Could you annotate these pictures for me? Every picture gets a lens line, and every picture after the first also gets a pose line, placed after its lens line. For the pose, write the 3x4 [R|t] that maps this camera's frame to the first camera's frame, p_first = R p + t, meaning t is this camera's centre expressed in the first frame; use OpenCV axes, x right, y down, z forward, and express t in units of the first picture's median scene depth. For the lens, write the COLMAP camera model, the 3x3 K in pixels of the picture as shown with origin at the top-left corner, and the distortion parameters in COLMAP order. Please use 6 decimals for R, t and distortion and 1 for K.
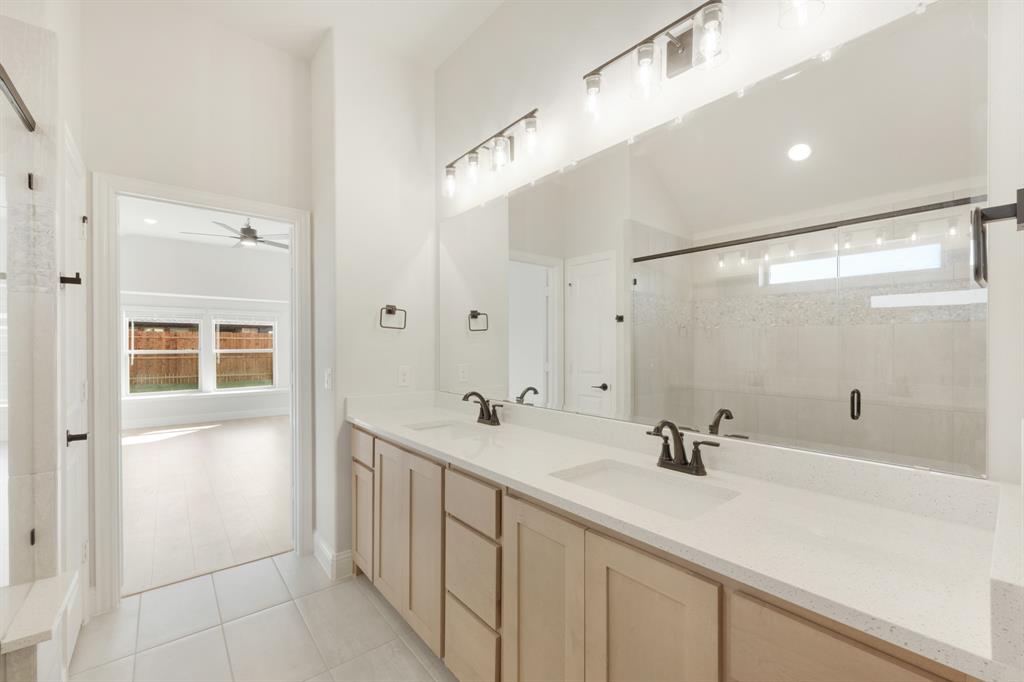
lens RADIAL K [[412.1, 0, 521.7], [0, 412.1, 342.1], [0, 0, 1]] dist [0.003005, 0.000500]
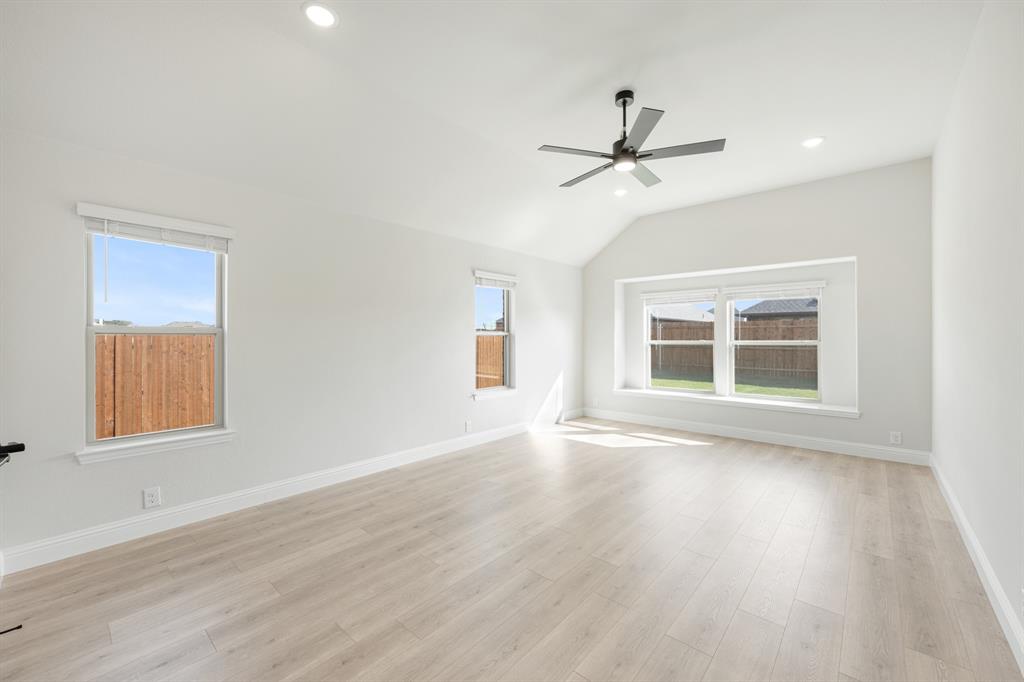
lens RADIAL K [[412.1, 0, 517.8], [0, 412.1, 342.0], [0, 0, 1]] dist [0.003005, 0.000500]
pose [[0.140819, 0.011491, -0.989969, -0.041767], [0.012427, 0.999833, 0.013373, 0.004920], [0.989957, -0.014186, 0.140652, 0.414770]]
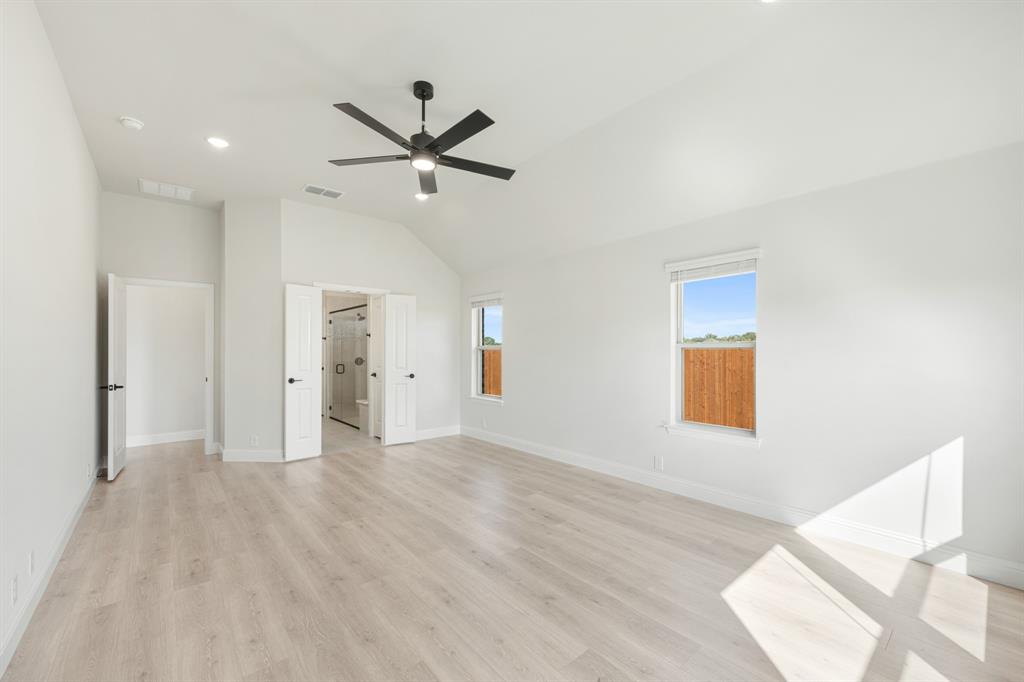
lens RADIAL K [[412.1, 0, 514.1], [0, 412.1, 348.0], [0, 0, 1]] dist [0.003005, 0.000500]
pose [[-0.999966, 0.001154, 0.008219, -0.424689], [0.001014, 0.999854, -0.017031, 0.009323], [-0.008237, -0.017022, -0.999821, 0.846595]]
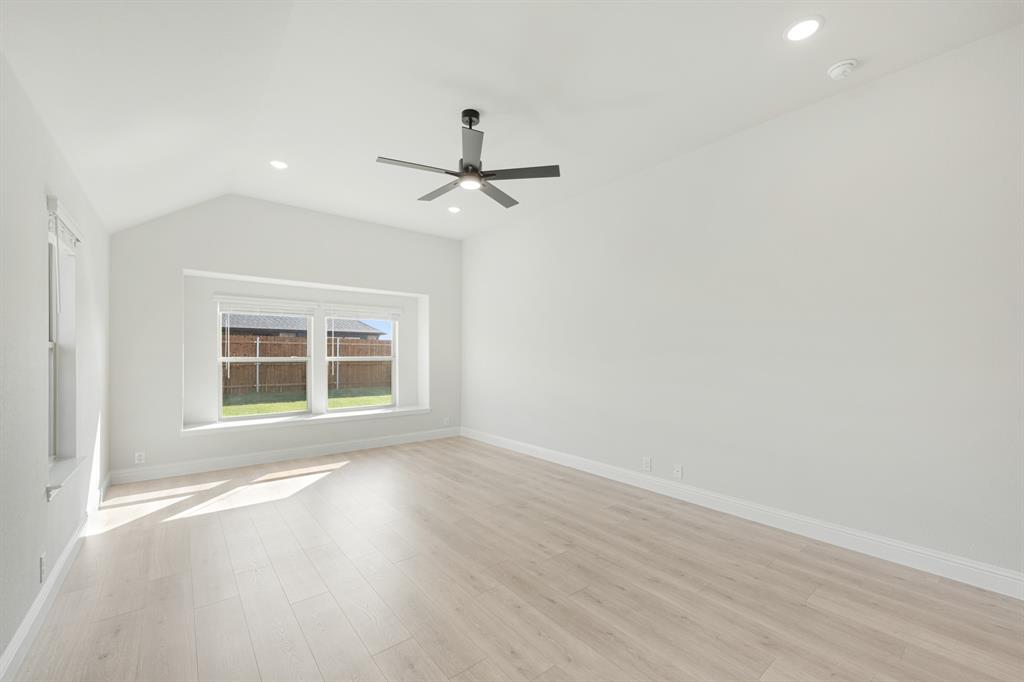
lens RADIAL K [[412.1, 0, 511.6], [0, 412.1, 347.5], [0, 0, 1]] dist [0.003005, 0.000500]
pose [[0.999702, 0.004594, -0.023990, -0.314685], [-0.004681, 0.999983, -0.003583, 0.002116], [0.023973, 0.003694, 0.999706, 0.212923]]
